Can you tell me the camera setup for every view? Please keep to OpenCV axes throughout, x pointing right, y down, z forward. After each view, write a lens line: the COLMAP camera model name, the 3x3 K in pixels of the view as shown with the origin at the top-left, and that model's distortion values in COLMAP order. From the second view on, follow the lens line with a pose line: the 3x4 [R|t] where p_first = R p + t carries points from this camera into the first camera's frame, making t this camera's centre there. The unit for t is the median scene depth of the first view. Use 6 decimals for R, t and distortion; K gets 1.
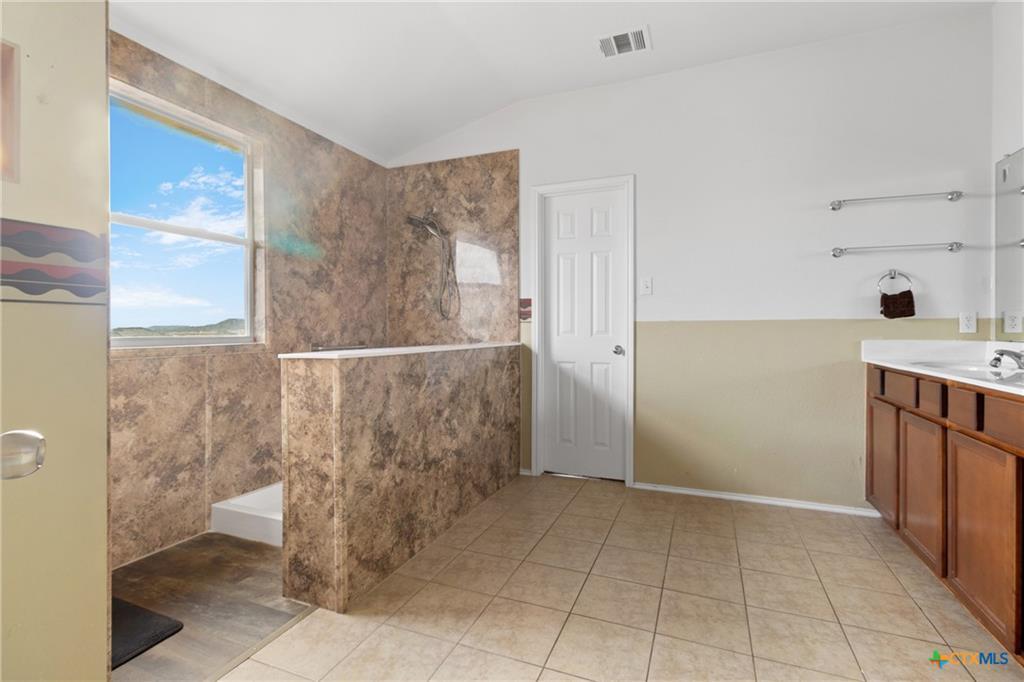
lens RADIAL K [[470.4, 0, 513.4], [0, 470.4, 334.0], [0, 0, 1]] dist [0.005043, 0.001162]
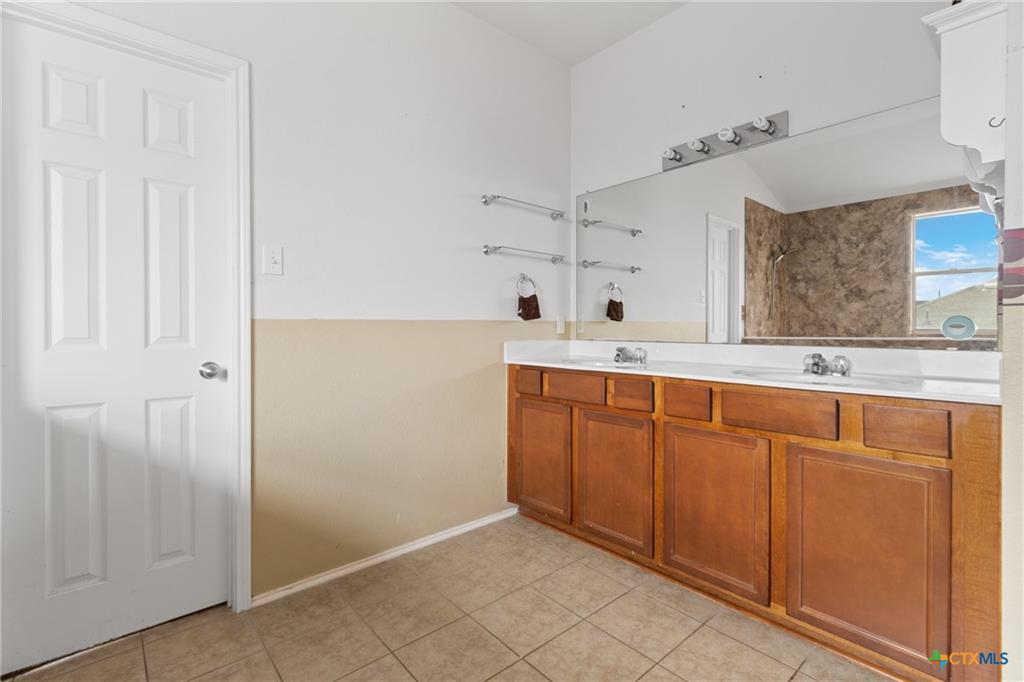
lens RADIAL K [[470.4, 0, 513.1], [0, 470.4, 333.7], [0, 0, 1]] dist [0.005043, 0.001162]
pose [[0.442674, -0.011675, 0.896607, -0.141294], [0.011762, 0.999905, 0.007213, -0.011063], [-0.896606, 0.007352, 0.442769, 0.548499]]
